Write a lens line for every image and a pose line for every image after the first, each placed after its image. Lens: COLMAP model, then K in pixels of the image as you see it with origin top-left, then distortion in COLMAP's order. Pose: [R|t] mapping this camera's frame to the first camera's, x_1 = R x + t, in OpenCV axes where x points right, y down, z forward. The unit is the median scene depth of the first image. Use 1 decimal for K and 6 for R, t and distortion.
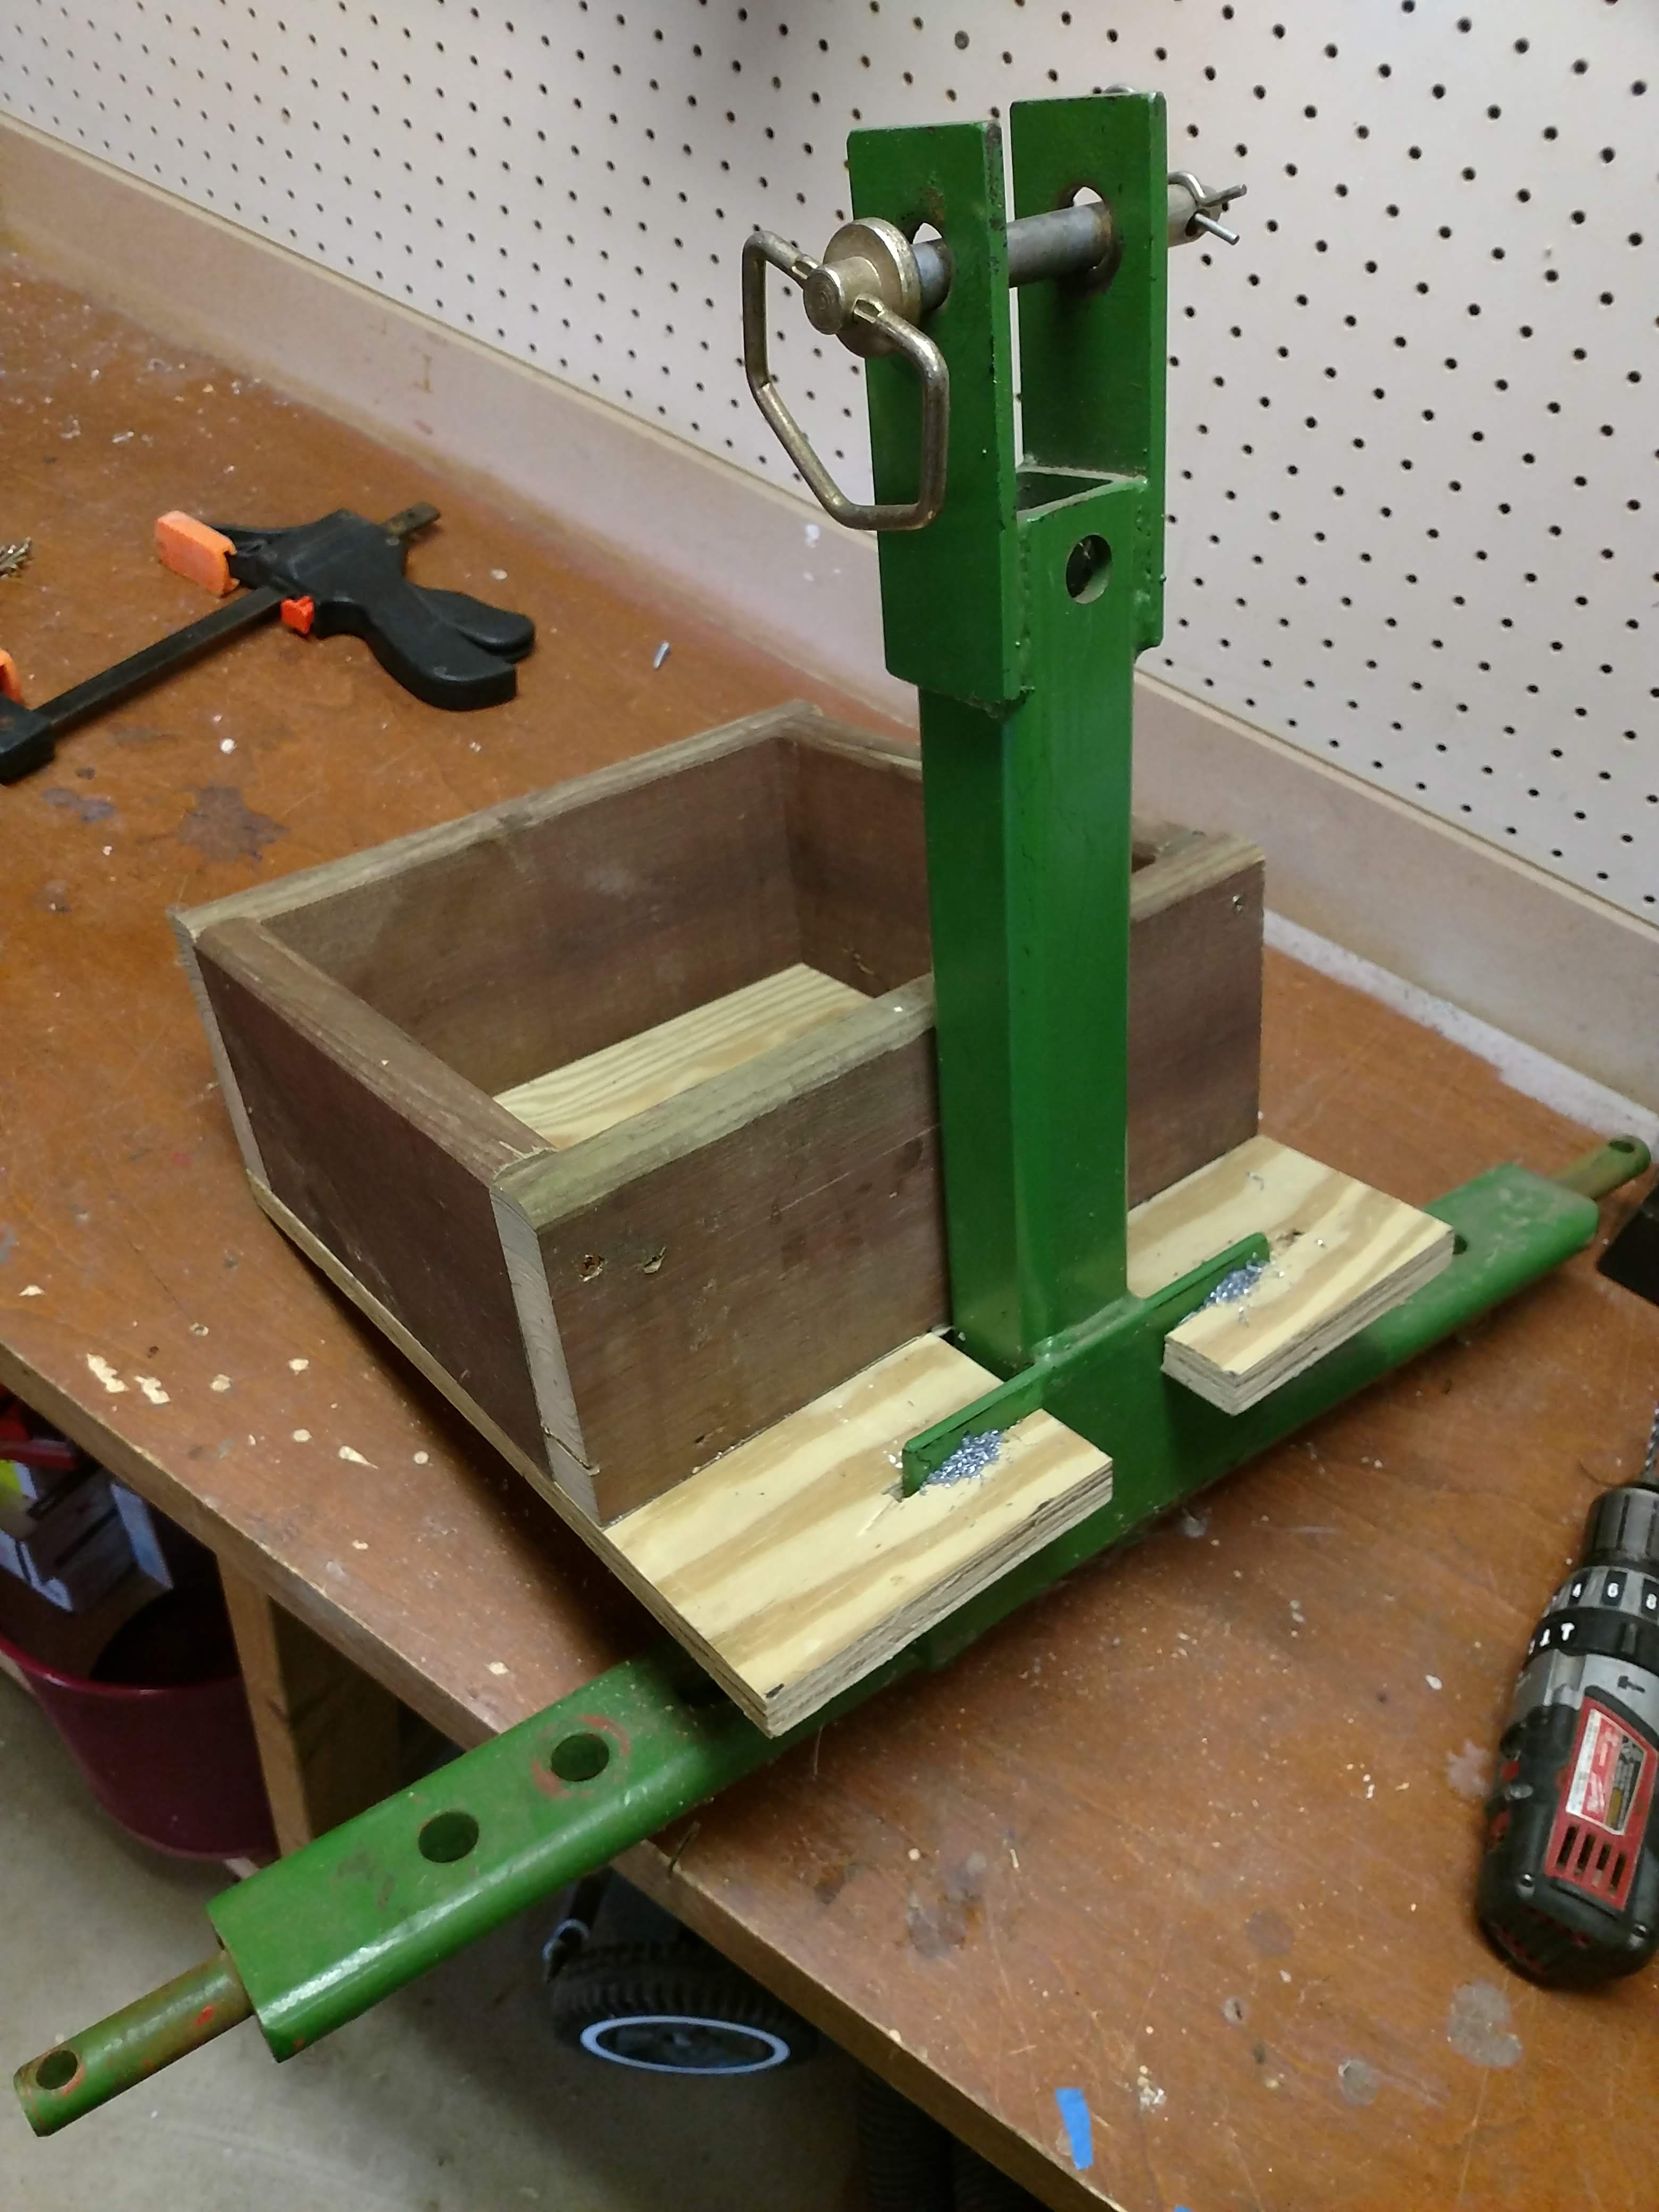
lens RADIAL K [[1708.8, 0, 829.5], [0, 1708.8, 1106.0], [0, 0, 1]] dist [0.208339, -0.512306]
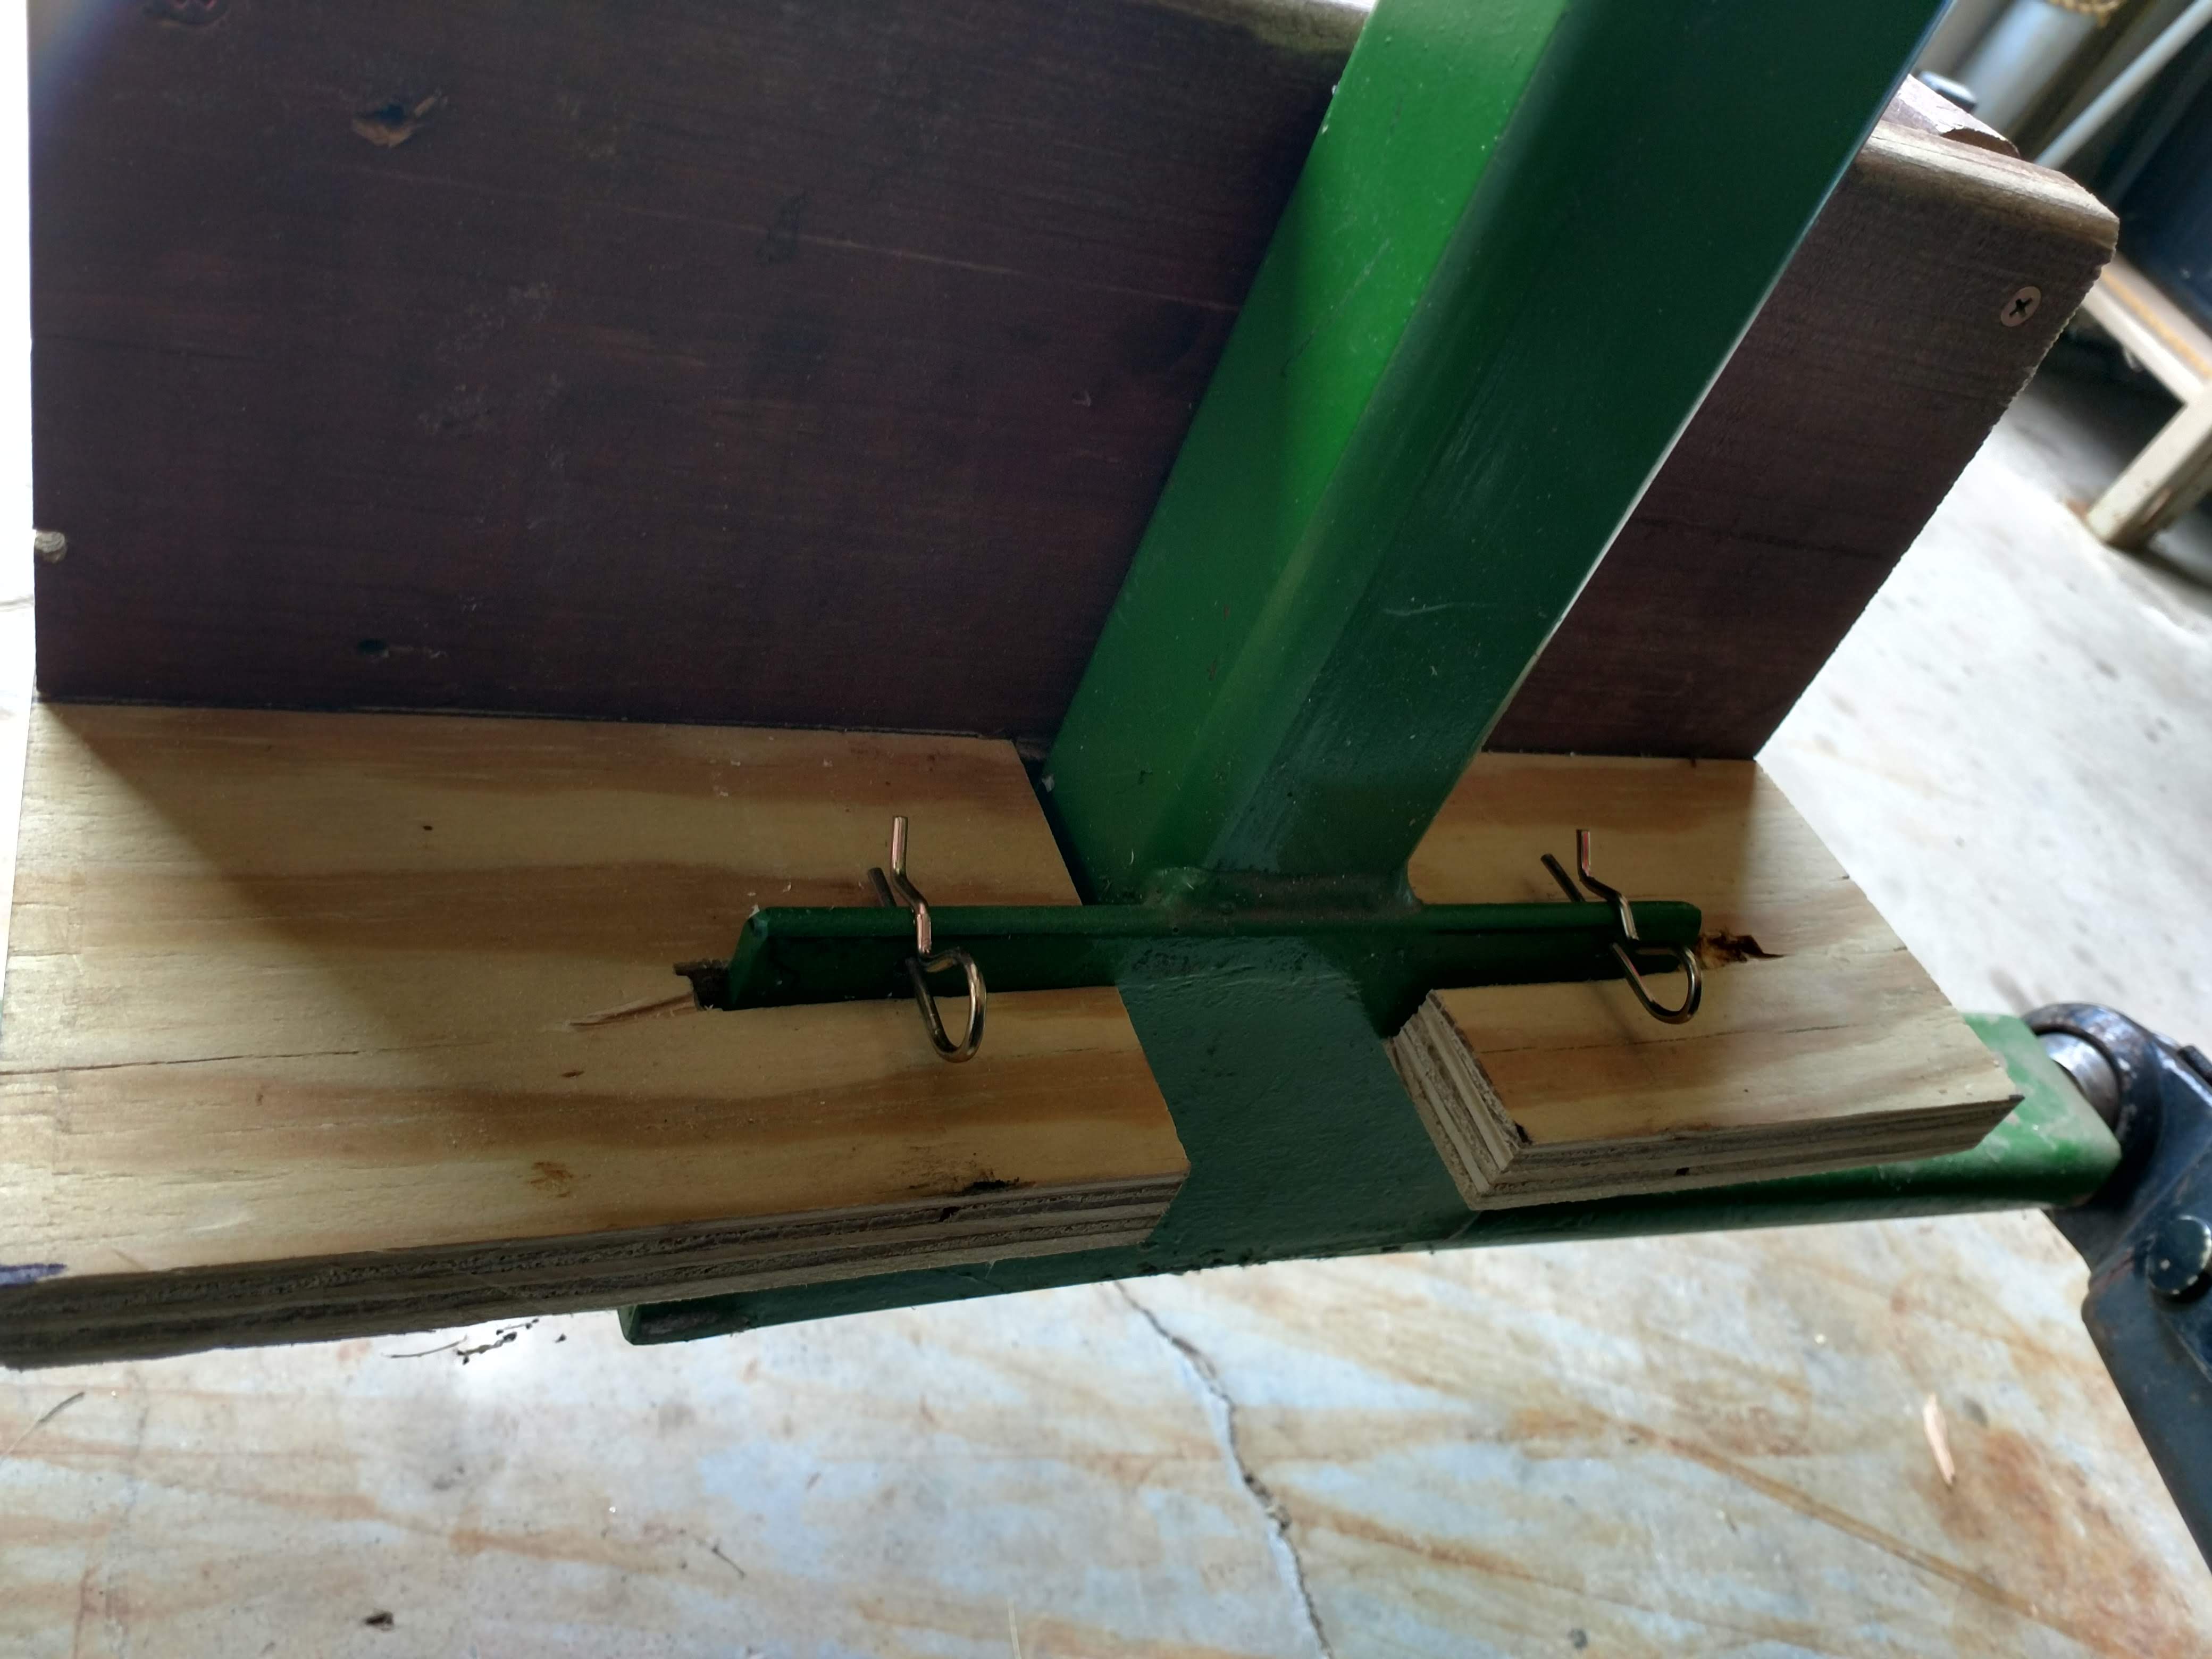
lens RADIAL K [[1708.8, 0, 1135.9], [0, 1708.8, 742.1], [0, 0, 1]] dist [0.208339, -0.512306]
pose [[0.859456, 0.510395, 0.028855, 0.073518], [-0.511182, 0.857438, 0.059111, 0.083932], [0.005428, -0.065554, 0.997834, 0.510968]]
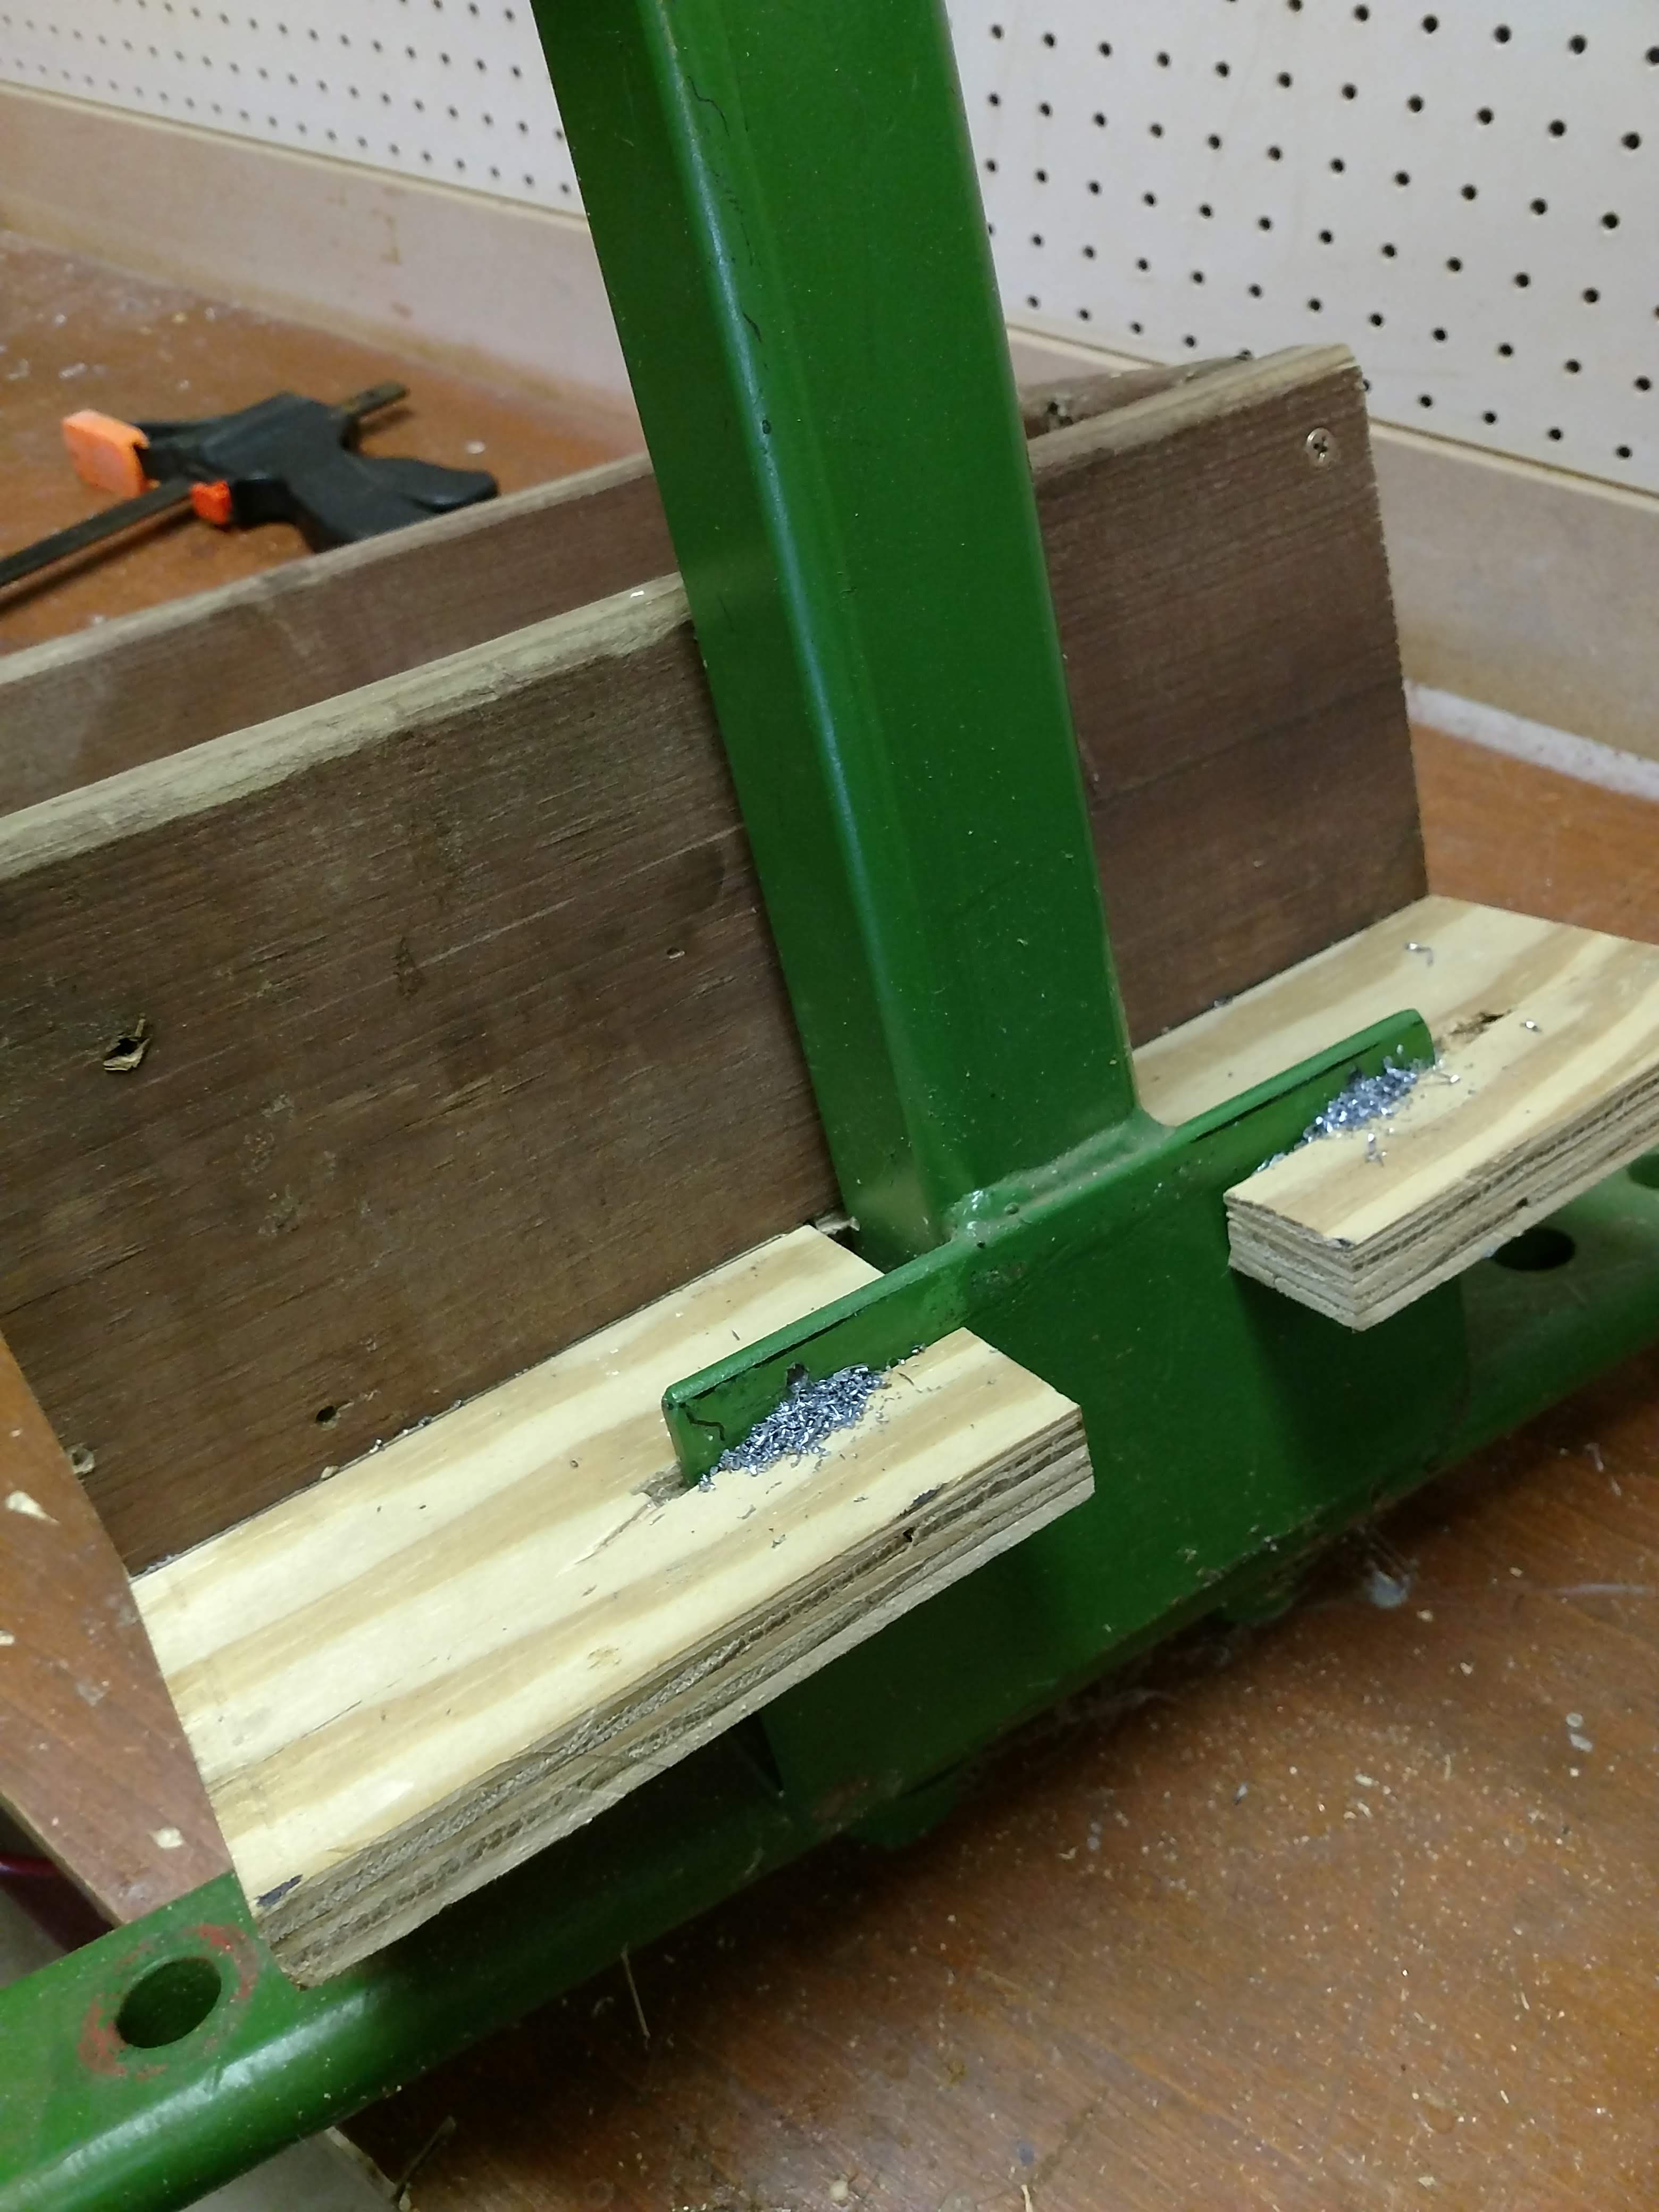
lens RADIAL K [[1762.9, 0, 825.4], [0, 1762.9, 1072.8], [0, 0, 1]] dist [0.050129, -0.118001]
pose [[0.980701, -0.078497, -0.179061, 0.164839], [0.060703, 0.992850, -0.102785, 0.136384], [0.185849, 0.089932, 0.978454, 0.419469]]
